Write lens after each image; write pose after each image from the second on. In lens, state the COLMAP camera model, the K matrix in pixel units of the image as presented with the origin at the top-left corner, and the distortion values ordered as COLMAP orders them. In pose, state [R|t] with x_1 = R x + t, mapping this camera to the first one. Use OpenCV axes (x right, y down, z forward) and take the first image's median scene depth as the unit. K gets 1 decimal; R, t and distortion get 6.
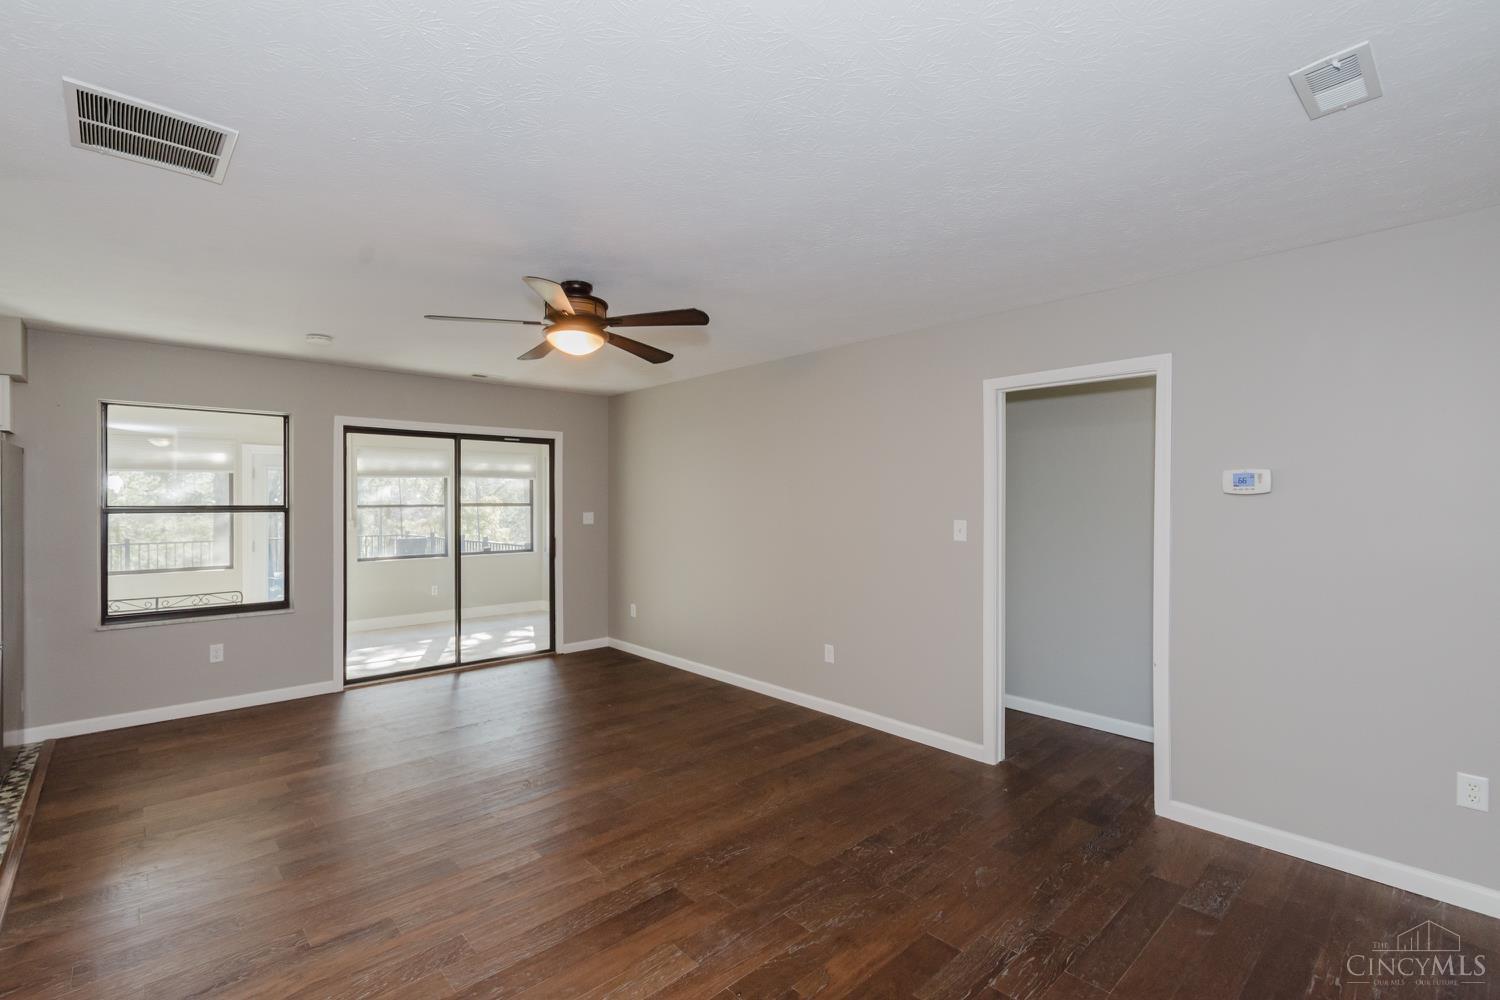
lens RADIAL K [[674.3, 0, 722.6], [0, 674.3, 497.4], [0, 0, 1]] dist [-0.000227, -0.000096]
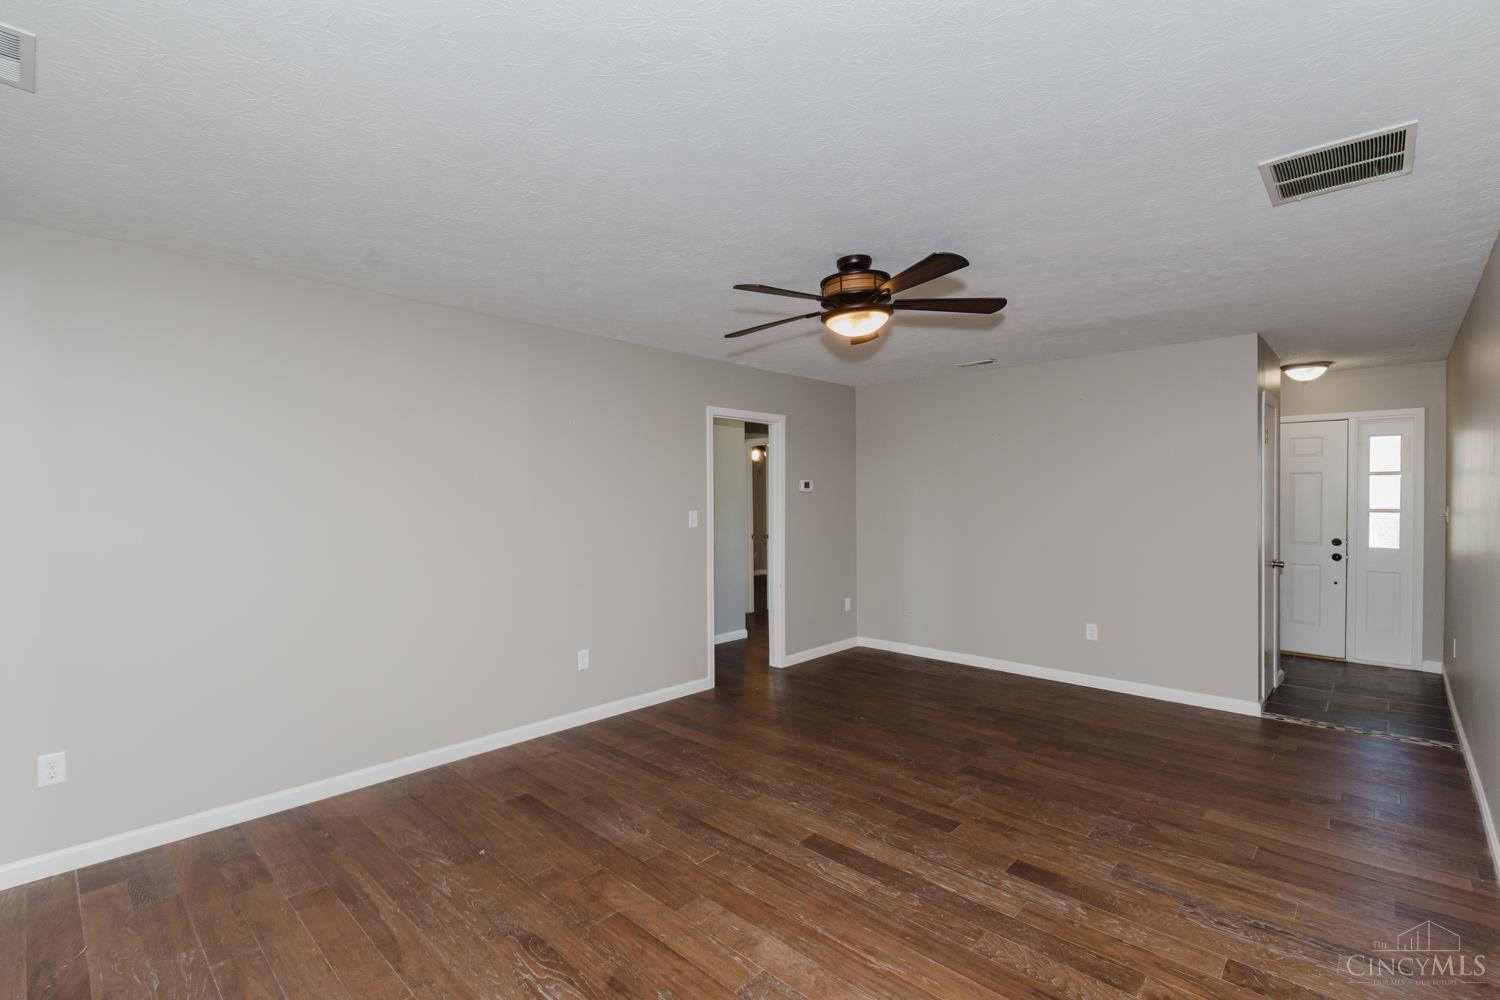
lens RADIAL K [[674.3, 0, 722.6], [0, 674.3, 497.4], [0, 0, 1]] dist [-0.000227, -0.000096]
pose [[-0.062274, -0.004620, 0.998048, -0.856440], [-0.002353, 0.999987, 0.004482, 0.001542], [-0.998056, -0.002069, -0.062284, 0.940199]]
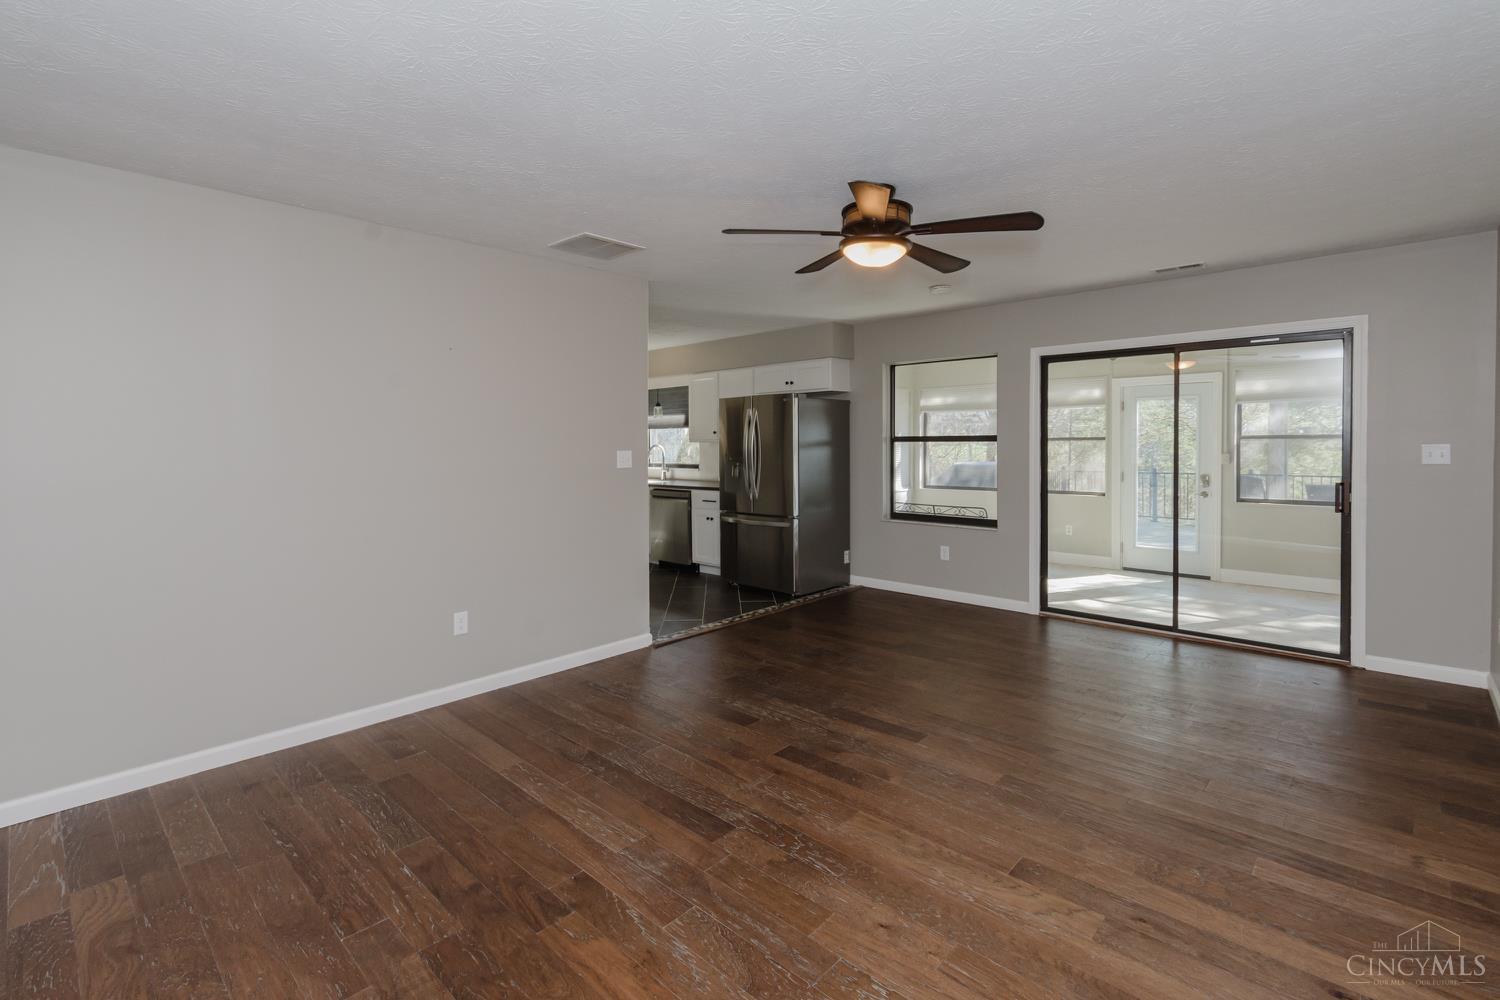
lens RADIAL K [[677.8, 0, 724.1], [0, 677.8, 449.6], [0, 0, 1]] dist [0.001971, 0.000216]
pose [[0.071829, 0.011571, -0.997350, 0.527158], [0.015062, 0.999806, 0.012685, 0.016530], [0.997303, -0.015933, 0.071641, 0.549768]]
